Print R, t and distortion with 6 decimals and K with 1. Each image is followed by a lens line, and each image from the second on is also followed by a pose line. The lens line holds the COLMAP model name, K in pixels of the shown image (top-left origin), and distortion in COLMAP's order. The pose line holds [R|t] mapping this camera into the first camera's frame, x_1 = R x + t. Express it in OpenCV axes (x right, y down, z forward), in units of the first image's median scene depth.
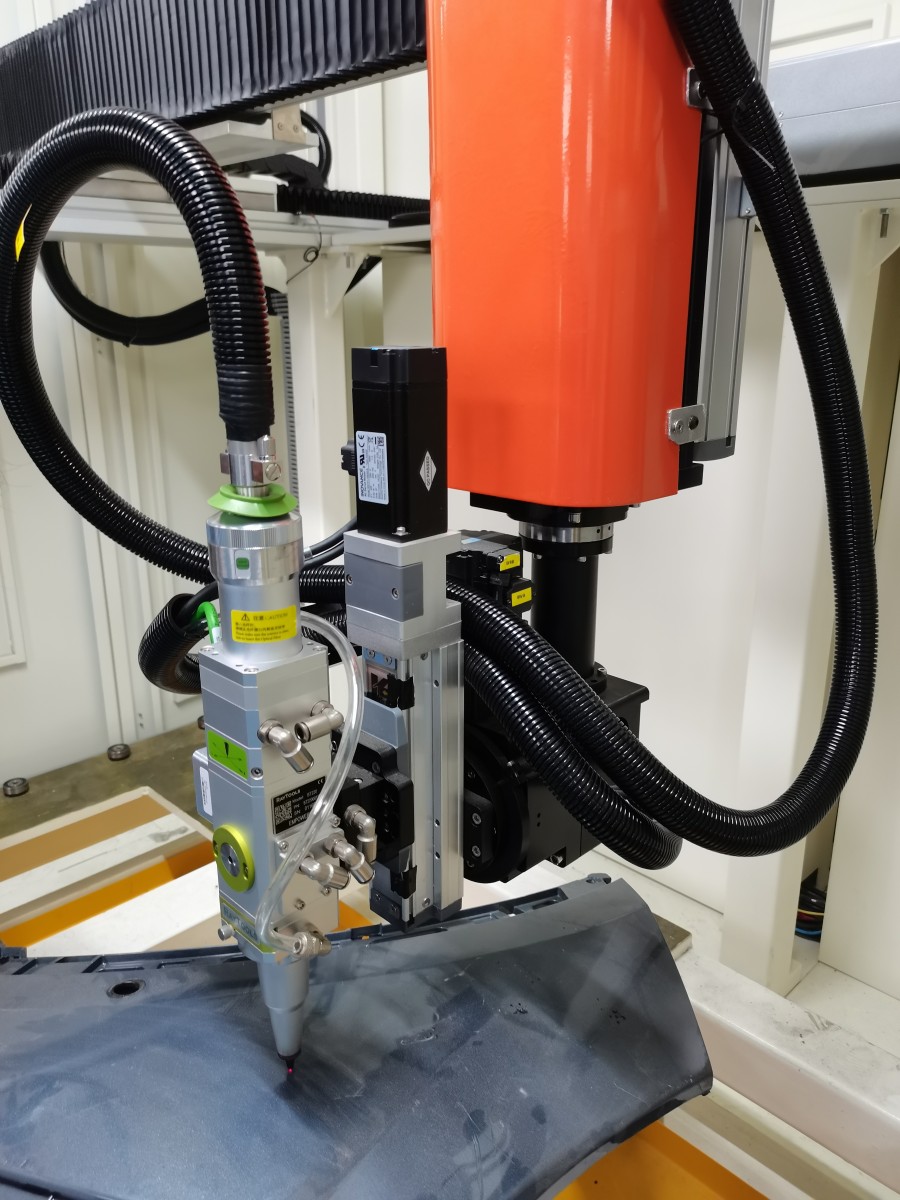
lens RADIAL K [[909.0, 0, 451.2], [0, 909.0, 604.7], [0, 0, 1]] dist [-0.013175, -0.010728]
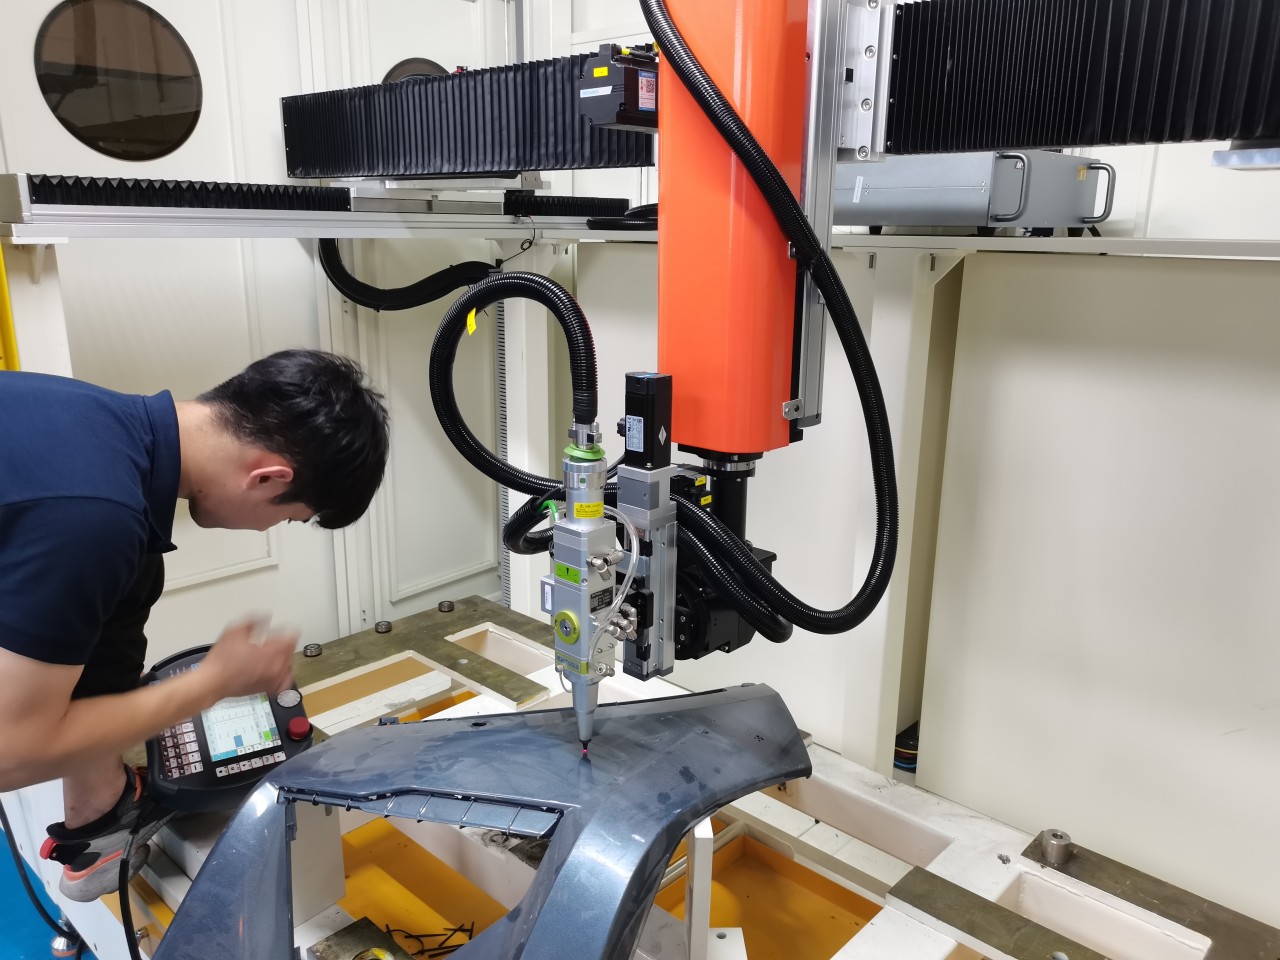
lens RADIAL K [[969.6, 0, 639.9], [0, 969.6, 478.9], [0, 0, 1]] dist [-0.013175, -0.010728]
pose [[0.998831, 0.004844, 0.048100, -0.156970], [-0.002246, 0.998543, -0.053919, 0.056554], [-0.048291, 0.053748, 0.997386, -0.994020]]
